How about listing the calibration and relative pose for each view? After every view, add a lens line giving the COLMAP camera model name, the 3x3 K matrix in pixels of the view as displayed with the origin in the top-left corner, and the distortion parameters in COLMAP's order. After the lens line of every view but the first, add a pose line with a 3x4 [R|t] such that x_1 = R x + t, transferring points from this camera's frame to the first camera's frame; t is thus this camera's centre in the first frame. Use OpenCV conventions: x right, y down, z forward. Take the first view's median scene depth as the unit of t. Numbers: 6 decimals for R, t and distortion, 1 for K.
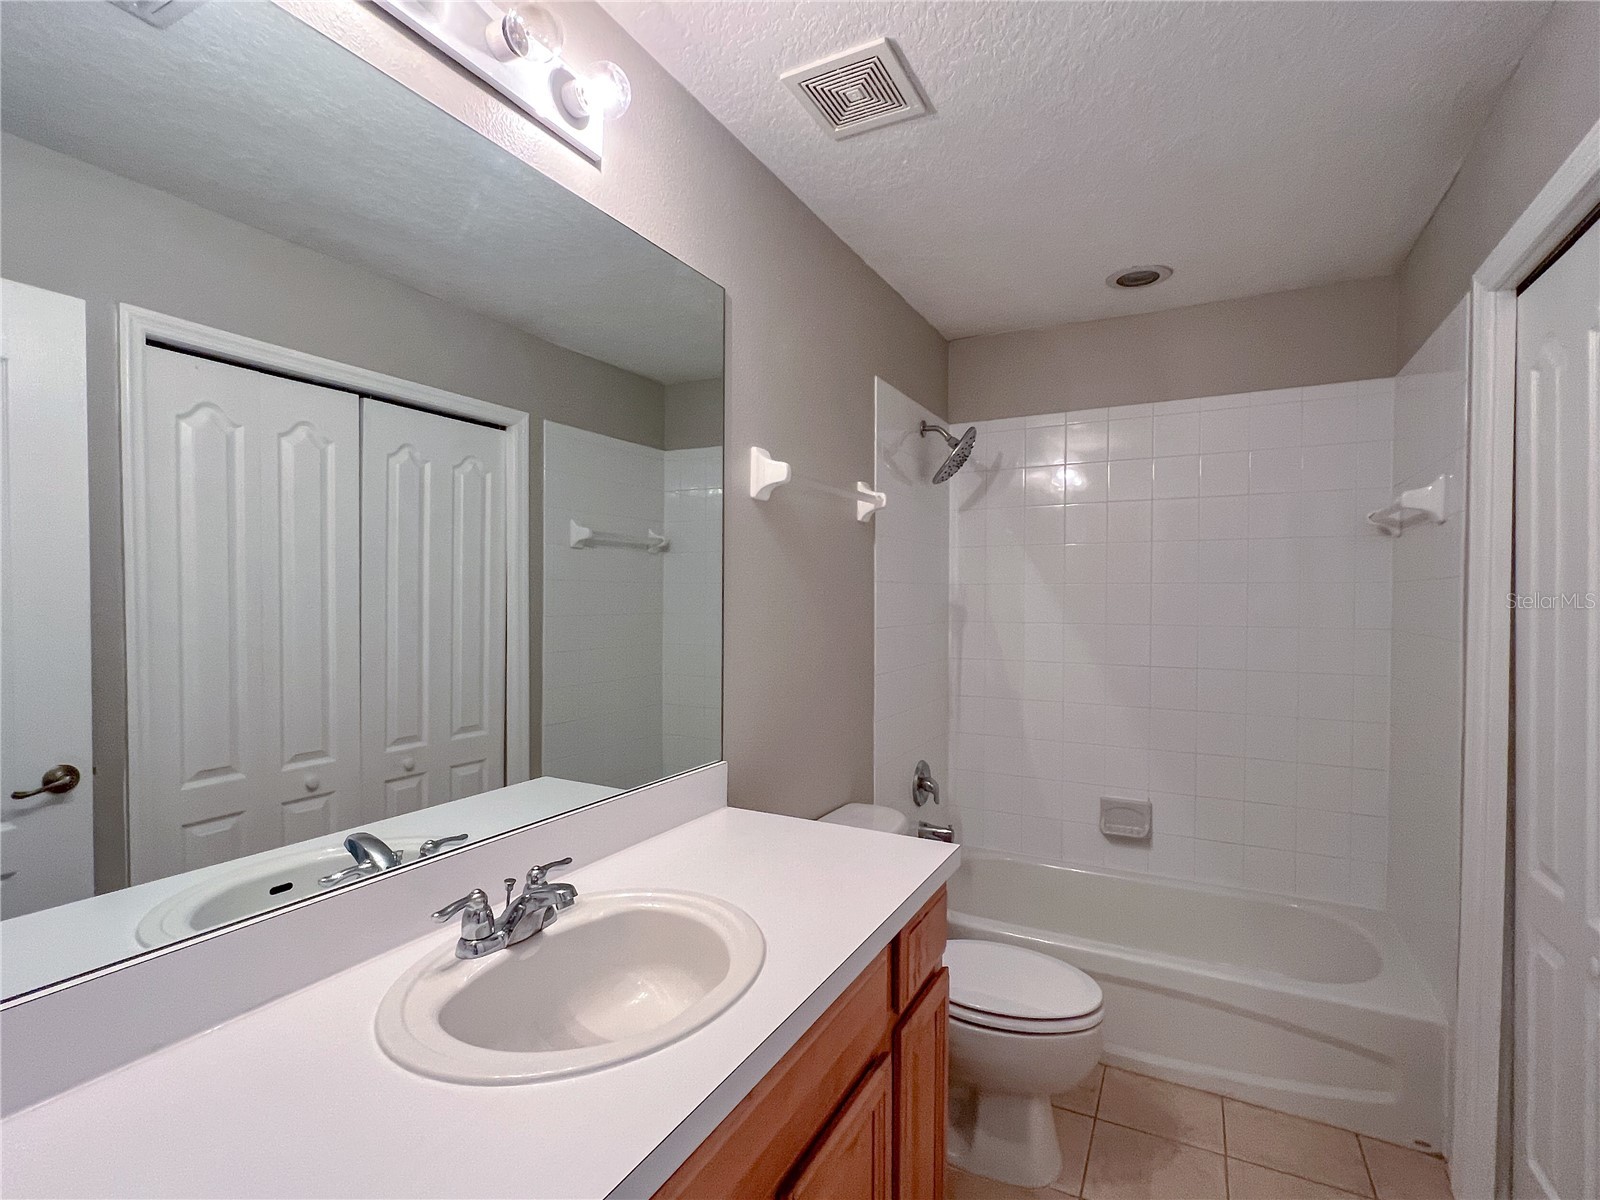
lens RADIAL K [[761.5, 0, 811.9], [0, 761.5, 596.3], [0, 0, 1]] dist [-0.004997, -0.001398]
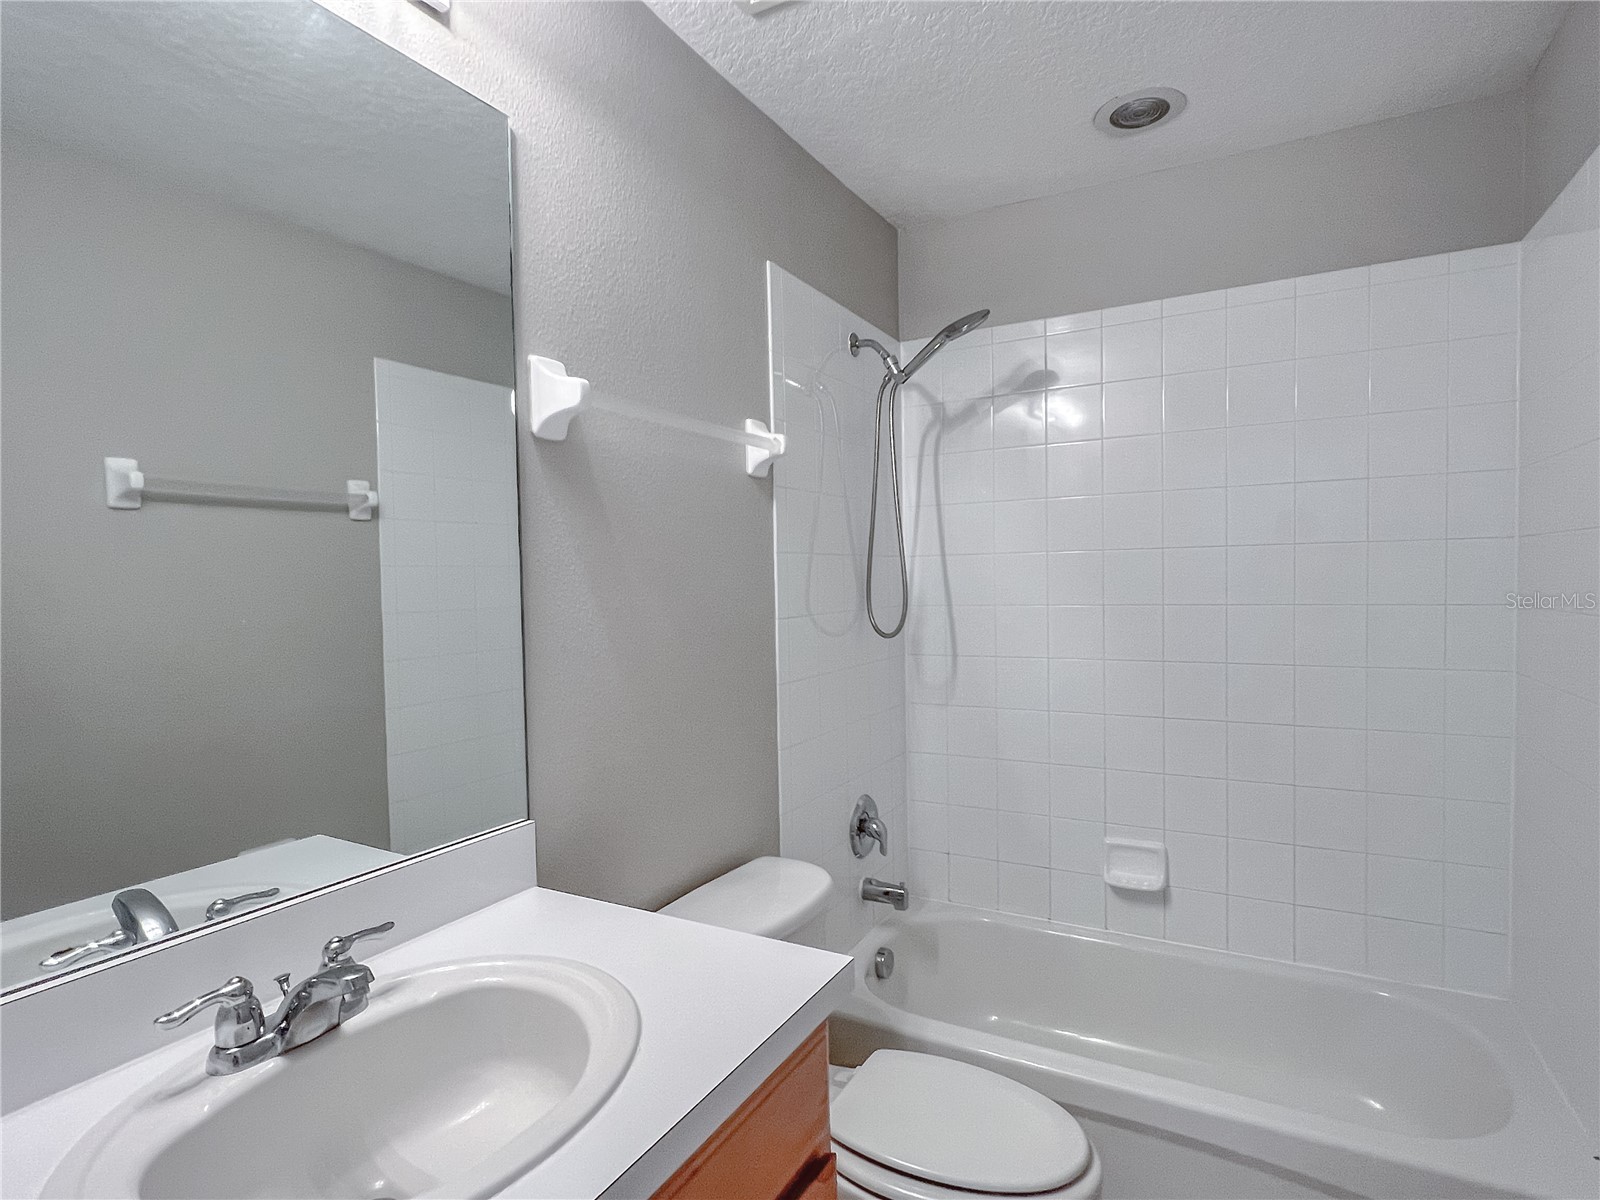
lens RADIAL K [[848.3, 0, 792.2], [0, 848.3, 602.0], [0, 0, 1]] dist [-0.030387, 0.005901]
pose [[0.999630, -0.004737, -0.026773, 0.122364], [0.005550, 0.999523, 0.030391, -0.004017], [0.026616, -0.030529, 0.999179, 0.208131]]
